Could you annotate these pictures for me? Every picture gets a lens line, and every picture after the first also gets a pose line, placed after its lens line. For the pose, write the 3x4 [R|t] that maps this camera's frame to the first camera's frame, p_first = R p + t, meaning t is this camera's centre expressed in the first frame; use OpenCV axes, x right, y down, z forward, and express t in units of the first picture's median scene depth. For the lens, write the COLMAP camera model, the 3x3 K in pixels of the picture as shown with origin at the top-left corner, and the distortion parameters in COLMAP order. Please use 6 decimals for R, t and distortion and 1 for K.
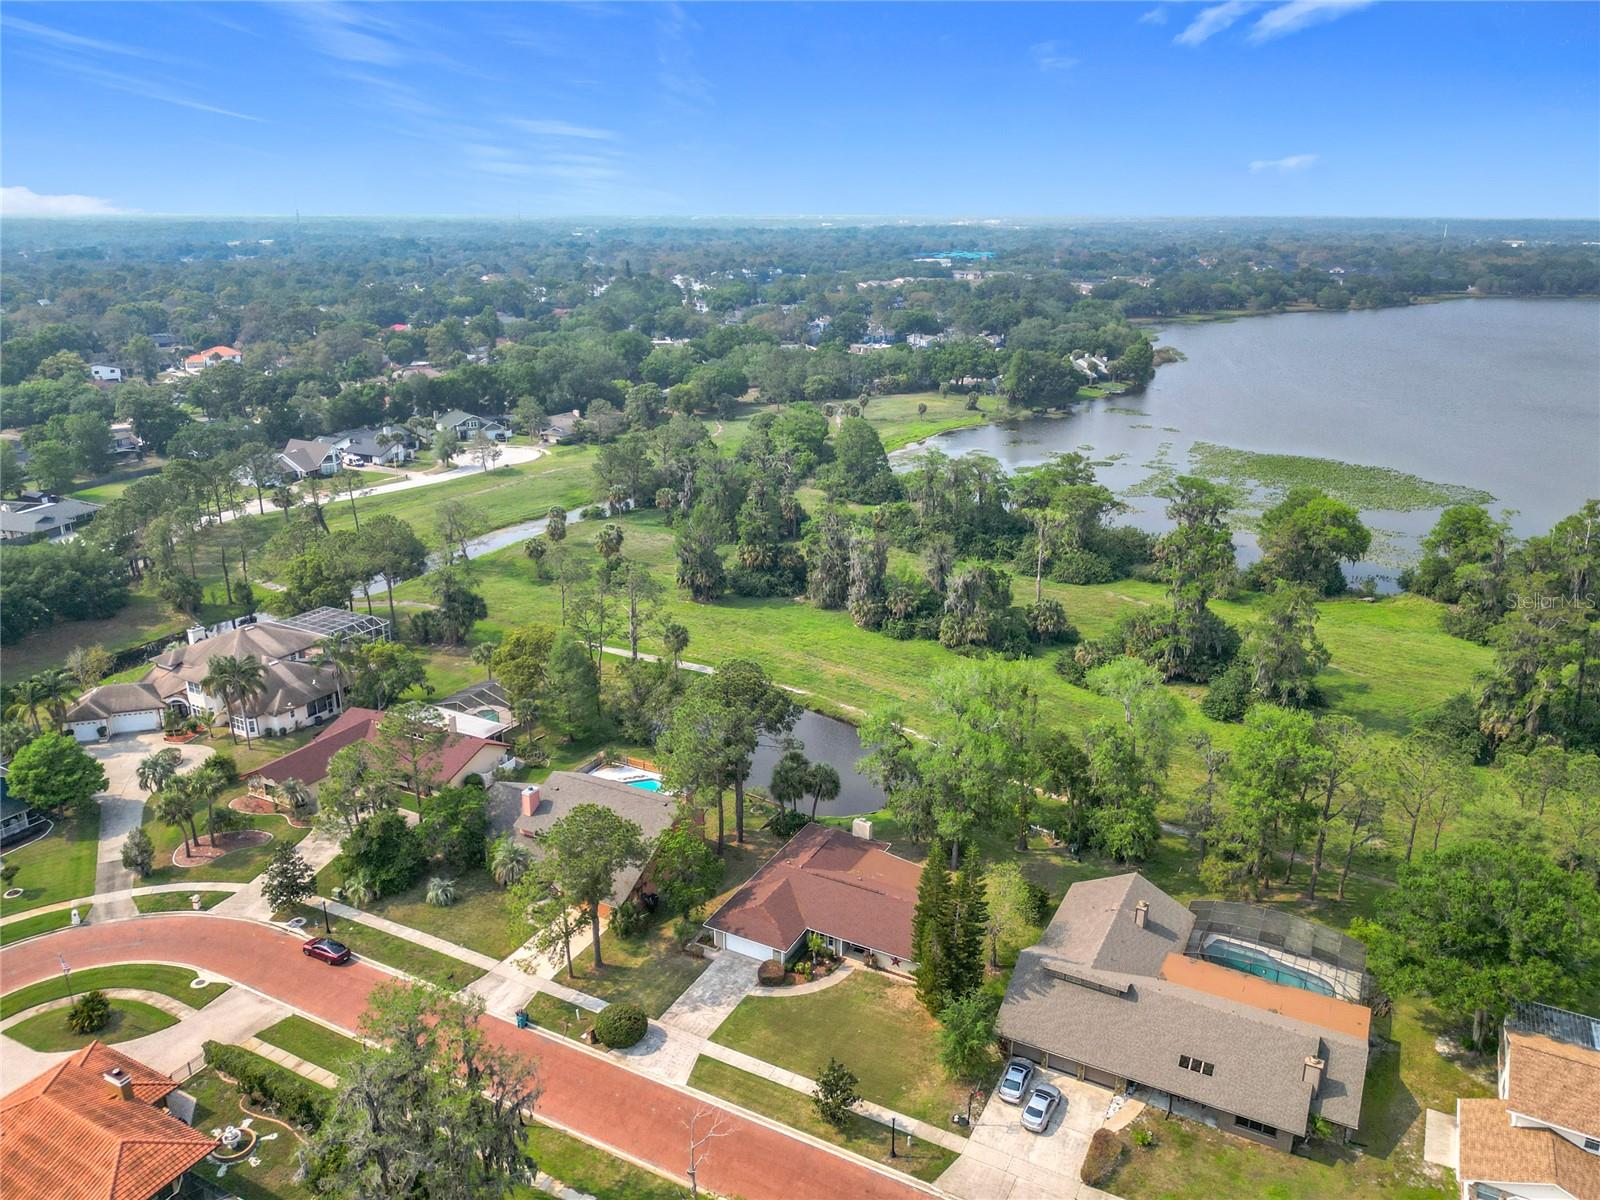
lens RADIAL K [[1160.1, 0, 818.1], [0, 1160.1, 603.2], [0, 0, 1]] dist [0.049355, -0.090754]
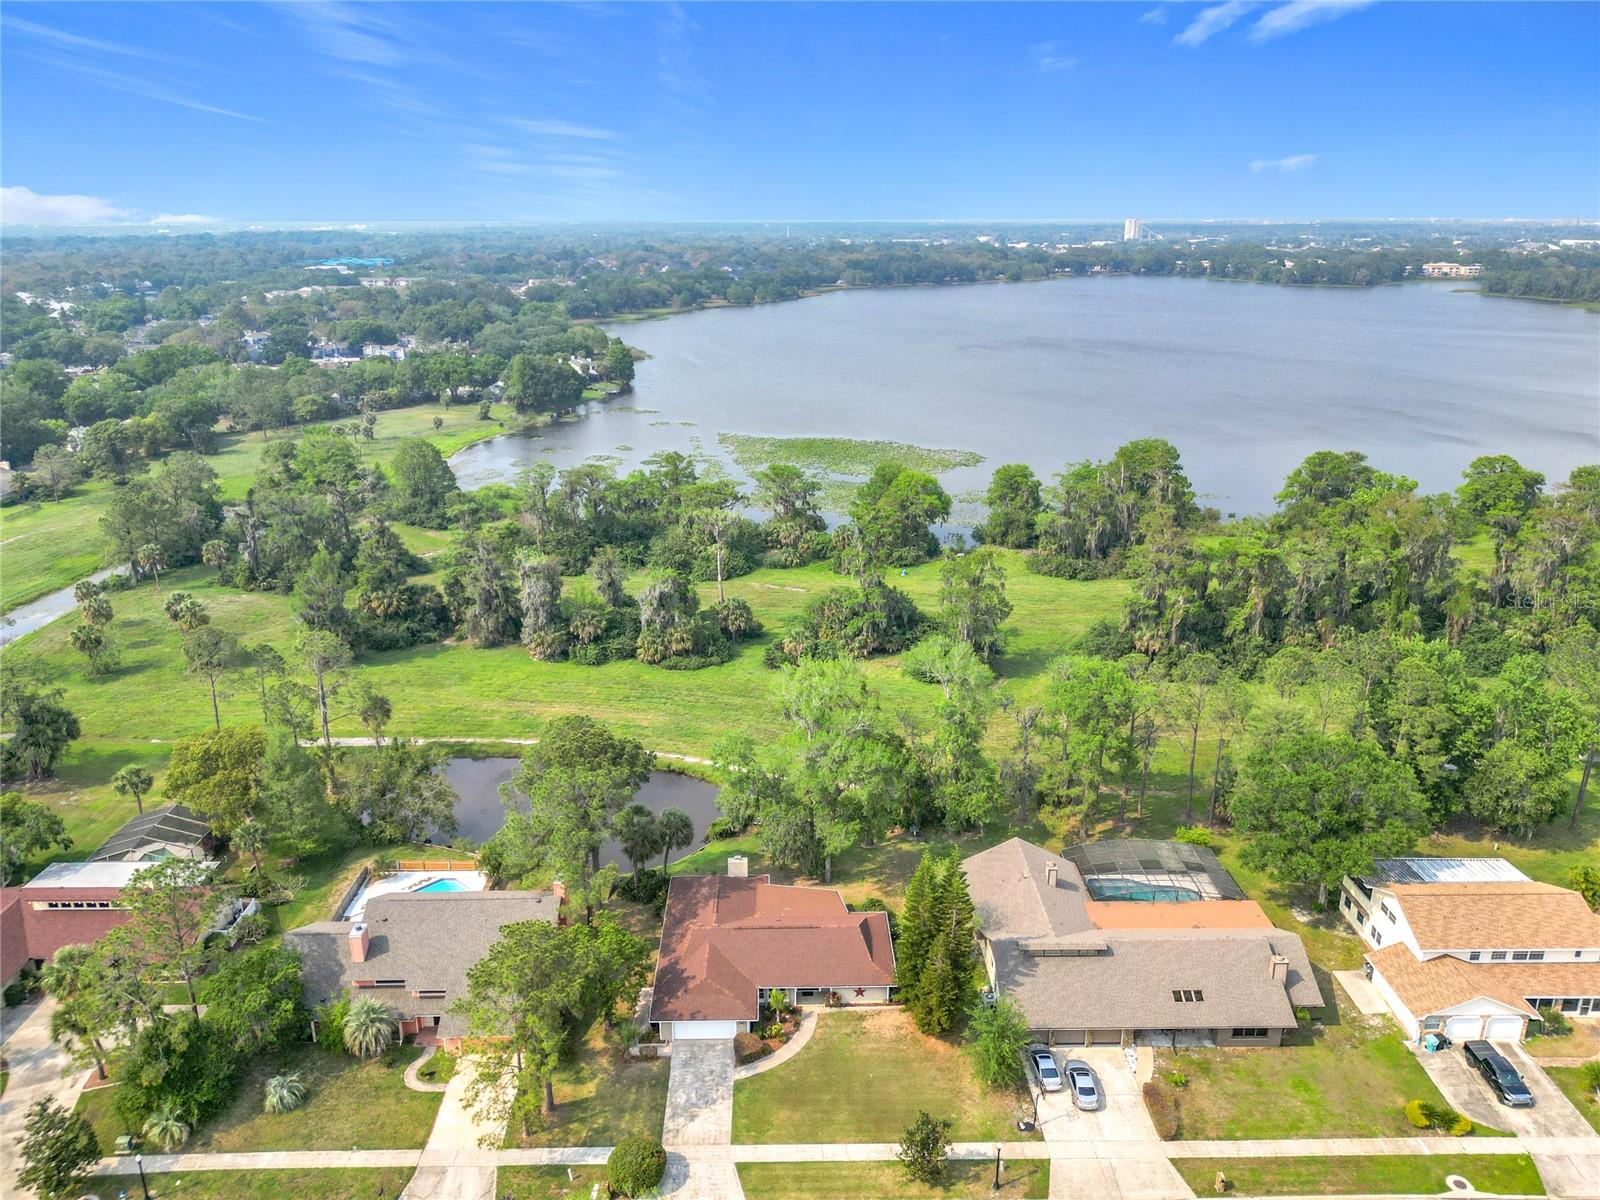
lens RADIAL K [[1139.8, 0, 806.6], [0, 1139.8, 604.3], [0, 0, 1]] dist [0.046659, -0.058992]
pose [[0.875459, -0.158724, 0.456484, -0.243638], [0.157739, 0.986648, 0.040551, -0.034938], [-0.456826, 0.036504, 0.888807, 0.123309]]
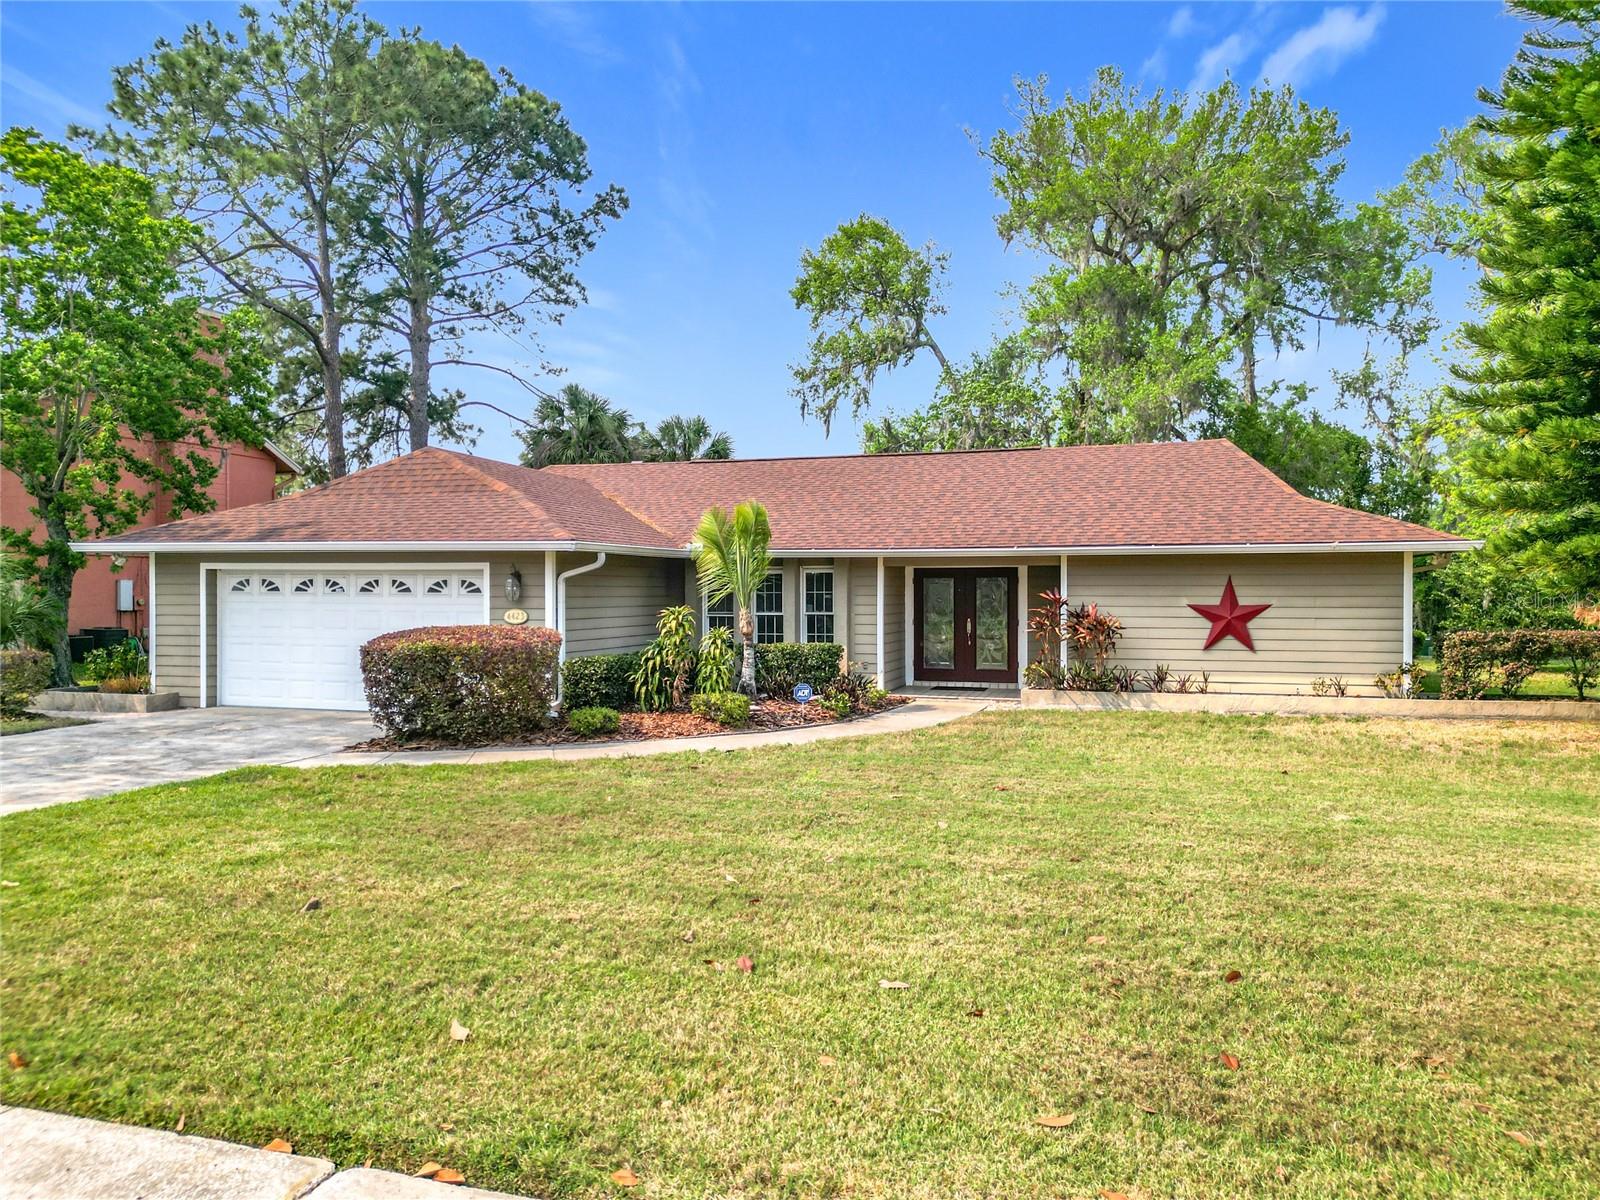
lens RADIAL K [[1142.3, 0, 798.1], [0, 1142.3, 603.0], [0, 0, 1]] dist [0.007071, 0.000829]
pose [[0.984478, -0.007200, 0.175362, -0.018184], [0.059242, 0.954150, -0.293407, 0.243866], [-0.165209, 0.299241, 0.939766, 0.594712]]
